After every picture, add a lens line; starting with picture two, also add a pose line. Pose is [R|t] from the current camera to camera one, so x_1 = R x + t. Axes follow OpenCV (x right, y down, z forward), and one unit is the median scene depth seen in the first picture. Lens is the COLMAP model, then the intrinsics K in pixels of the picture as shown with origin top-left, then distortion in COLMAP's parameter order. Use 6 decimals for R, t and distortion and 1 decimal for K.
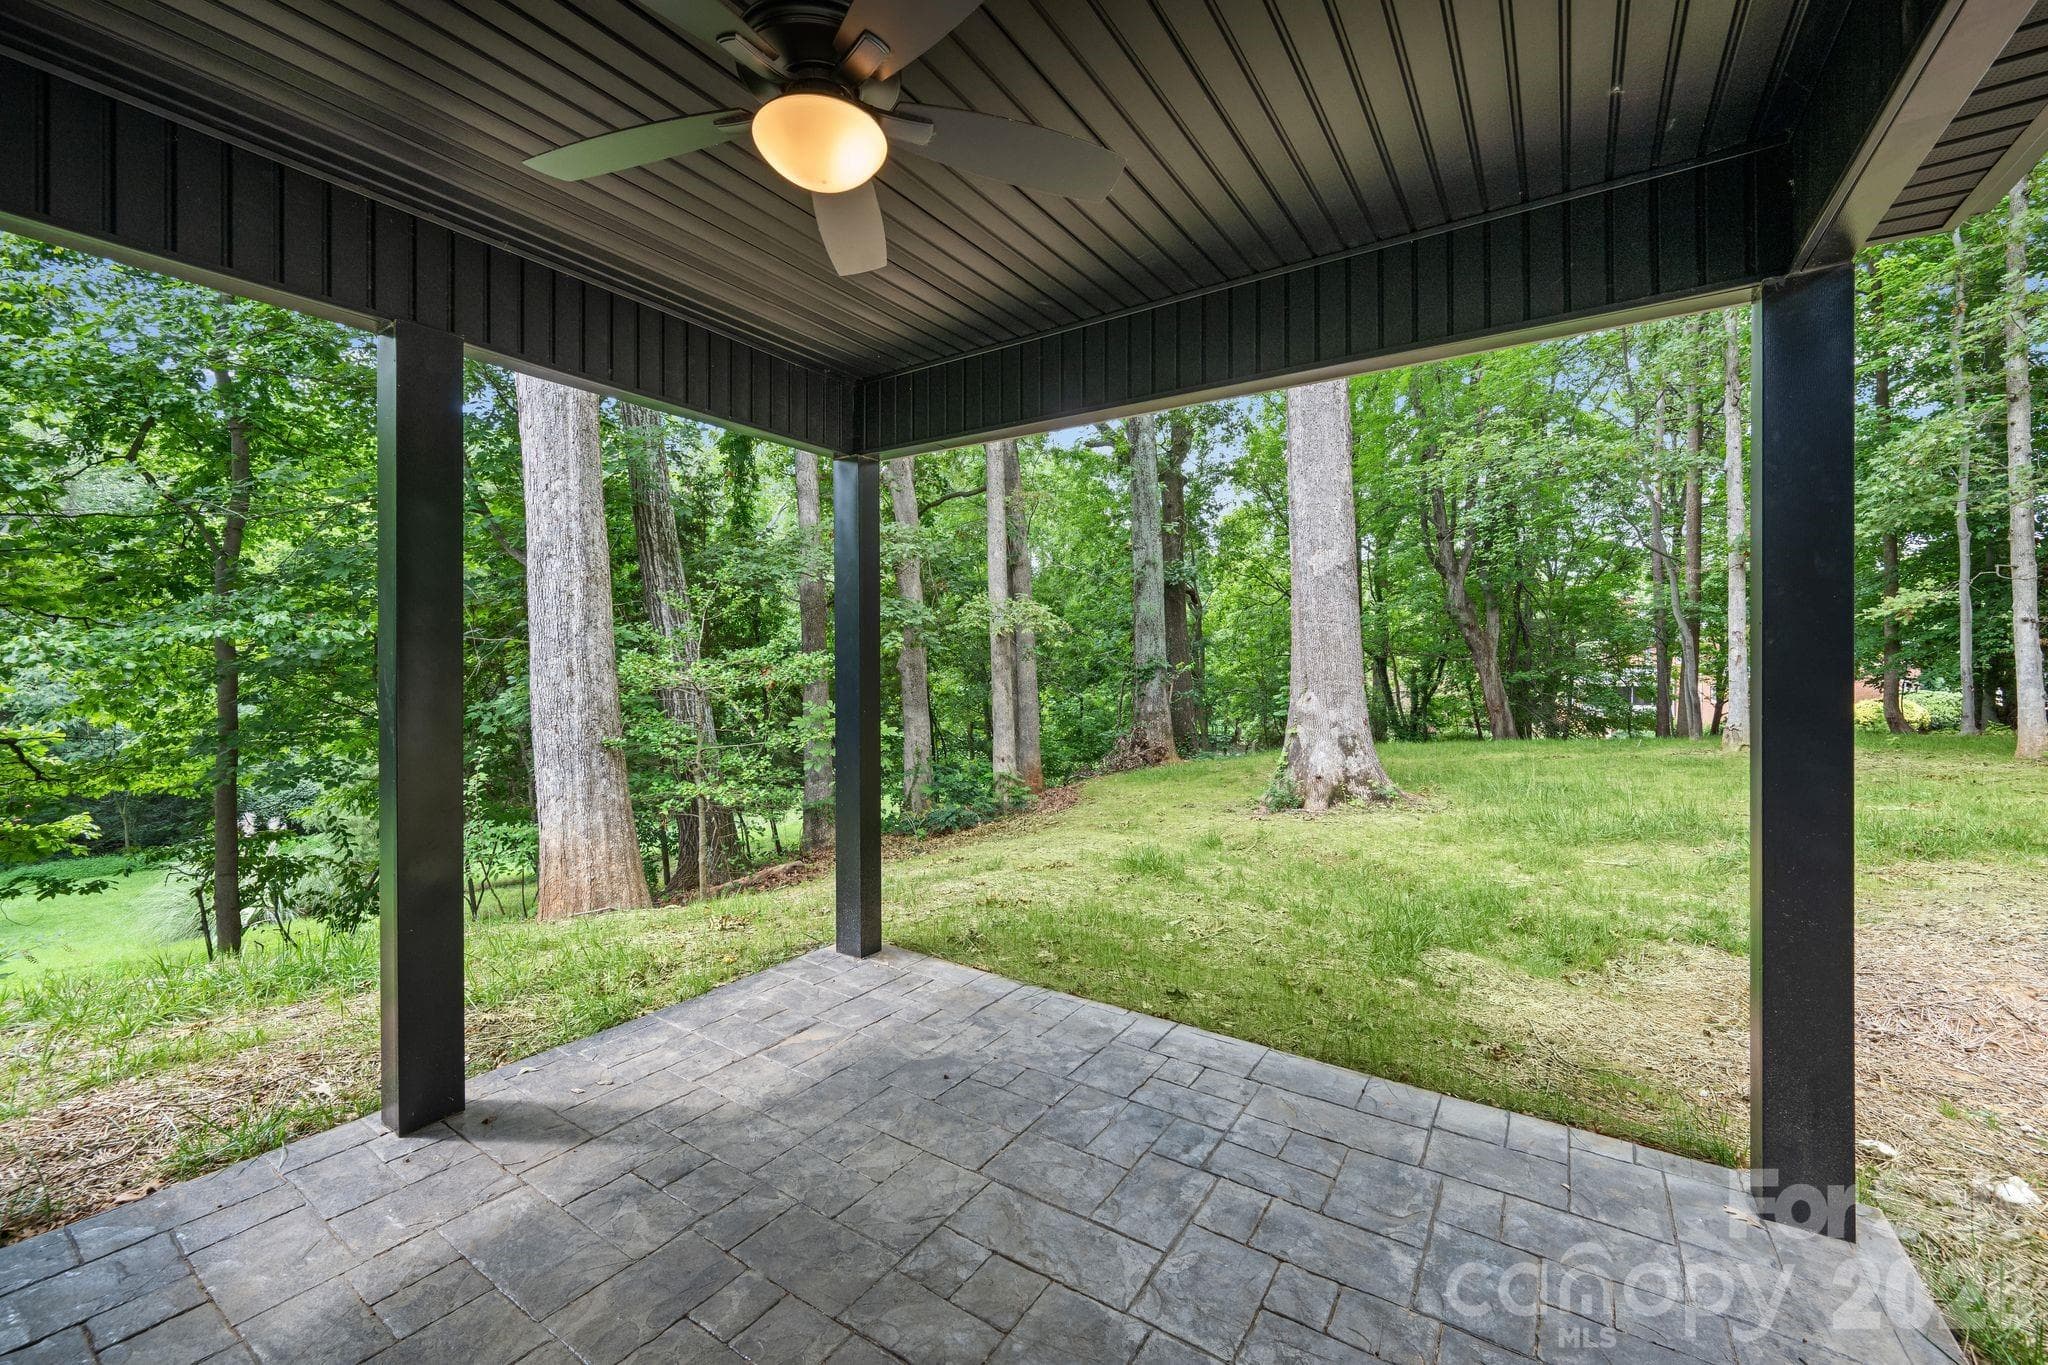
lens RADIAL K [[805.5, 0, 1029.6], [0, 805.5, 664.1], [0, 0, 1]] dist [0.003217, 0.000094]
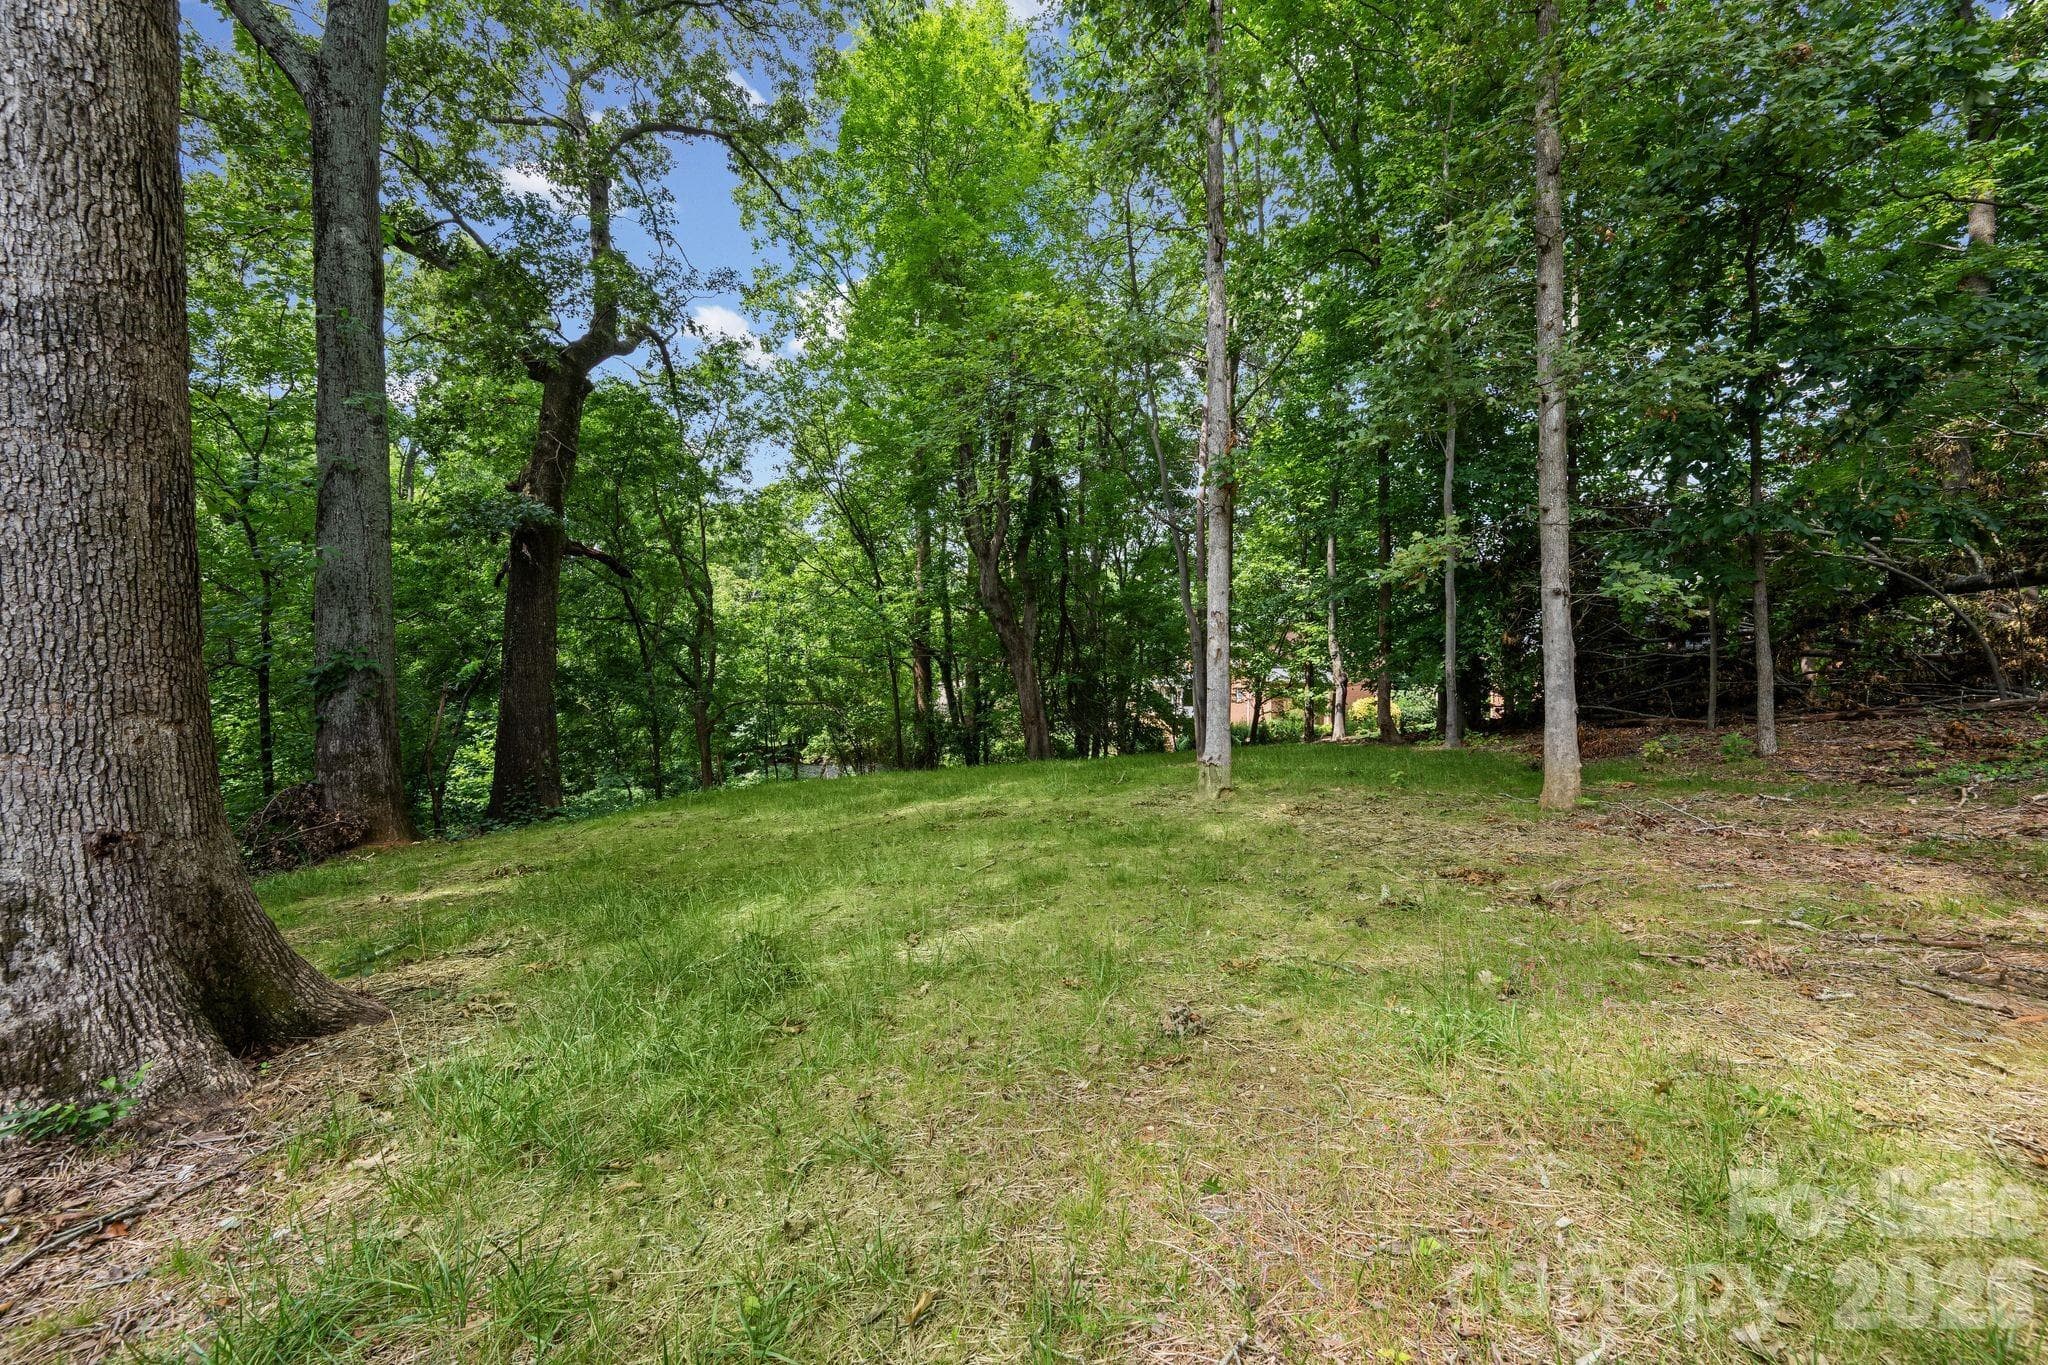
lens RADIAL K [[805.5, 0, 1020.4], [0, 805.5, 680.0], [0, 0, 1]] dist [0.003217, 0.000094]
pose [[0.920695, -0.005213, 0.390249, 0.582395], [-0.000757, 0.999885, 0.015144, 0.005006], [-0.390283, -0.014238, 0.920585, 0.569928]]
